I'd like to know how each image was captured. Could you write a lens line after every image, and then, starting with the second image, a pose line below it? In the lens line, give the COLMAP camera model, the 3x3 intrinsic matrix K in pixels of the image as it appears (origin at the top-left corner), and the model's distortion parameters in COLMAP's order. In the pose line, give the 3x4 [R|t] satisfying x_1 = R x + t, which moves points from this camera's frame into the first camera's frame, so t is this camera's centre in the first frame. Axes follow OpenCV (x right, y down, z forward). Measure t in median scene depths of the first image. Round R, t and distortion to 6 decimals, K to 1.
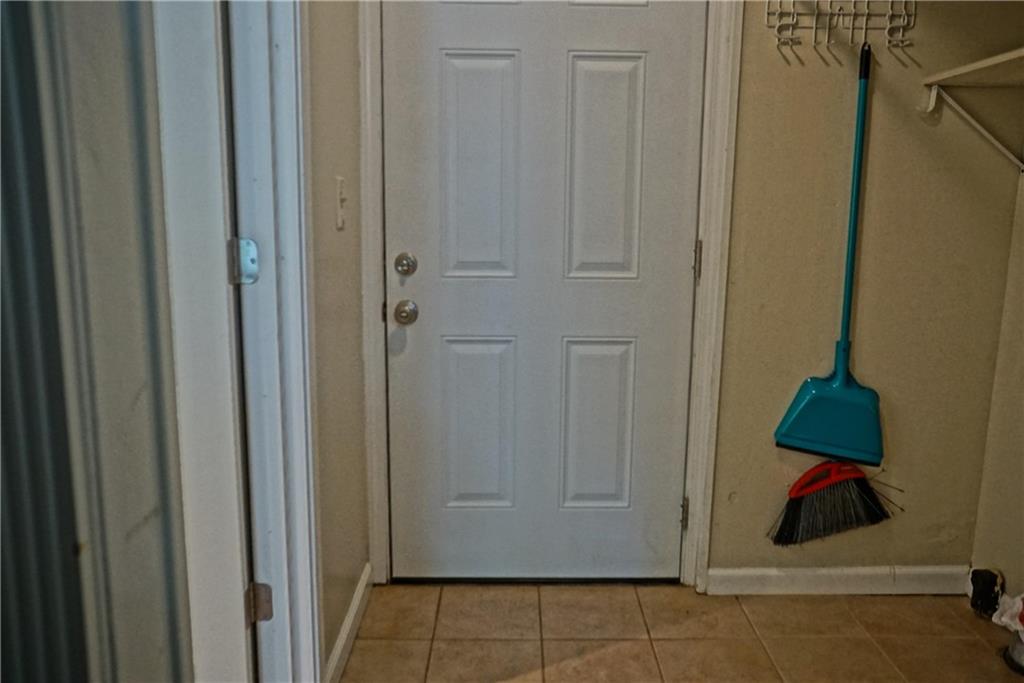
lens RADIAL K [[694.1, 0, 516.2], [0, 694.1, 339.9], [0, 0, 1]] dist [-0.064417, 0.095430]
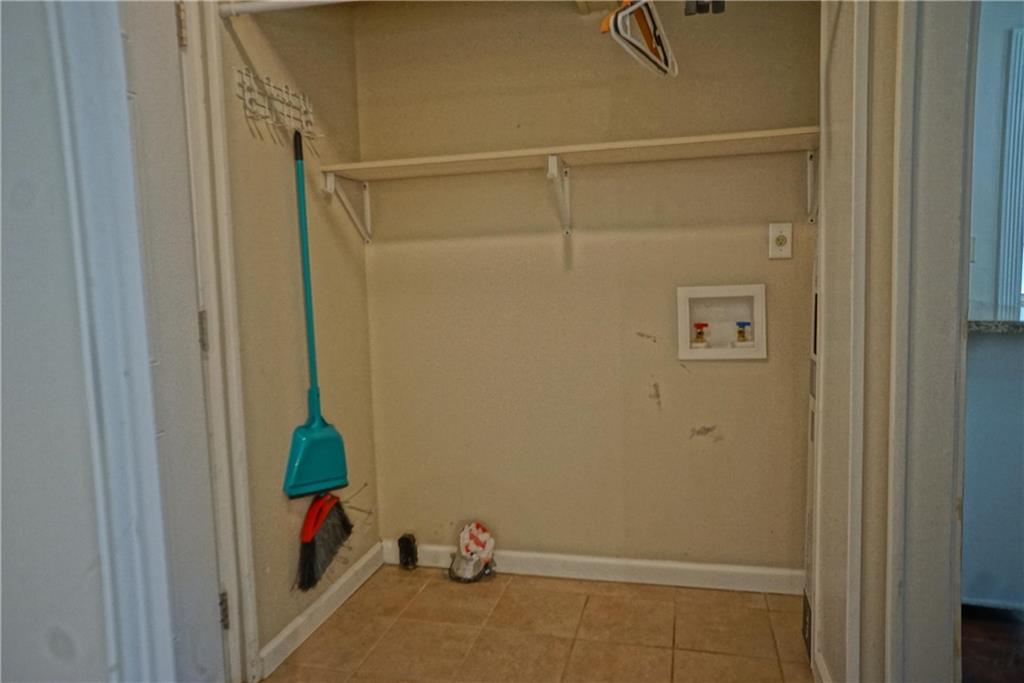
lens RADIAL K [[694.1, 0, 516.2], [0, 694.1, 339.9], [0, 0, 1]] dist [-0.064417, 0.095430]
pose [[0.253095, -0.111401, 0.961006, -0.504988], [0.170858, 0.982881, 0.068939, -0.095569], [-0.952234, 0.146748, 0.267796, 0.362733]]
